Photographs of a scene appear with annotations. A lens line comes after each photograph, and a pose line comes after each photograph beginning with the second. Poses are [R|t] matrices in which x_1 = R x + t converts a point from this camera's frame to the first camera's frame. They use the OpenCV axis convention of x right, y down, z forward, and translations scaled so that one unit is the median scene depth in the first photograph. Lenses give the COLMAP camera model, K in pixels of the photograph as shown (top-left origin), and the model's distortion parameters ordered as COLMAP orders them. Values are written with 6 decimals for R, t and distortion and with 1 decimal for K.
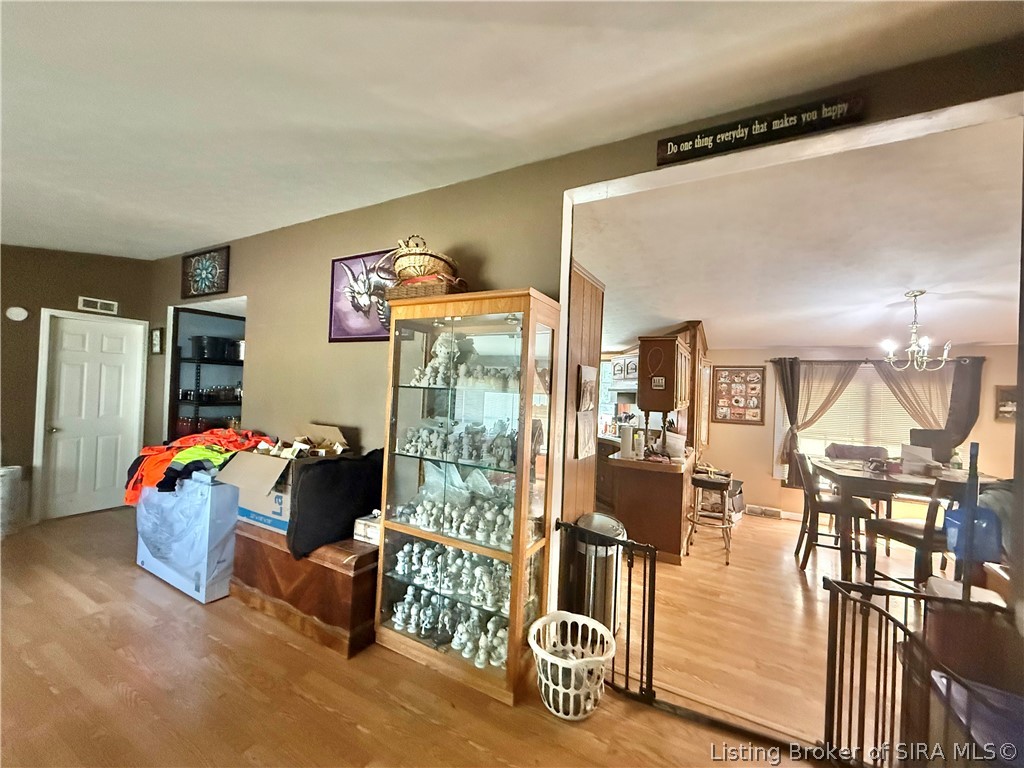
lens RADIAL K [[409.8, 0, 507.7], [0, 409.8, 385.1], [0, 0, 1]] dist [-0.002529, 0.000211]
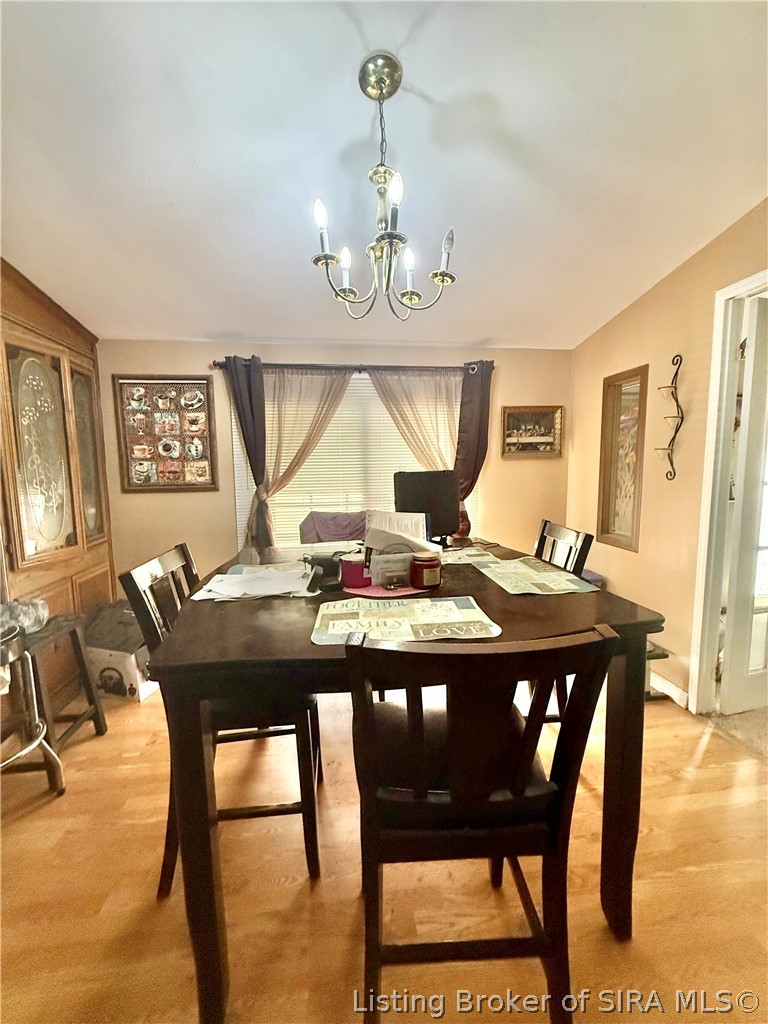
lens RADIAL K [[409.8, 0, 384.2], [0, 409.8, 511.1], [0, 0, 1]] dist [-0.002529, 0.000211]
pose [[0.803287, -0.116240, 0.584139, 0.483273], [0.040304, 0.989131, 0.141406, 0.057803], [-0.594227, -0.090047, 0.799241, 0.438745]]
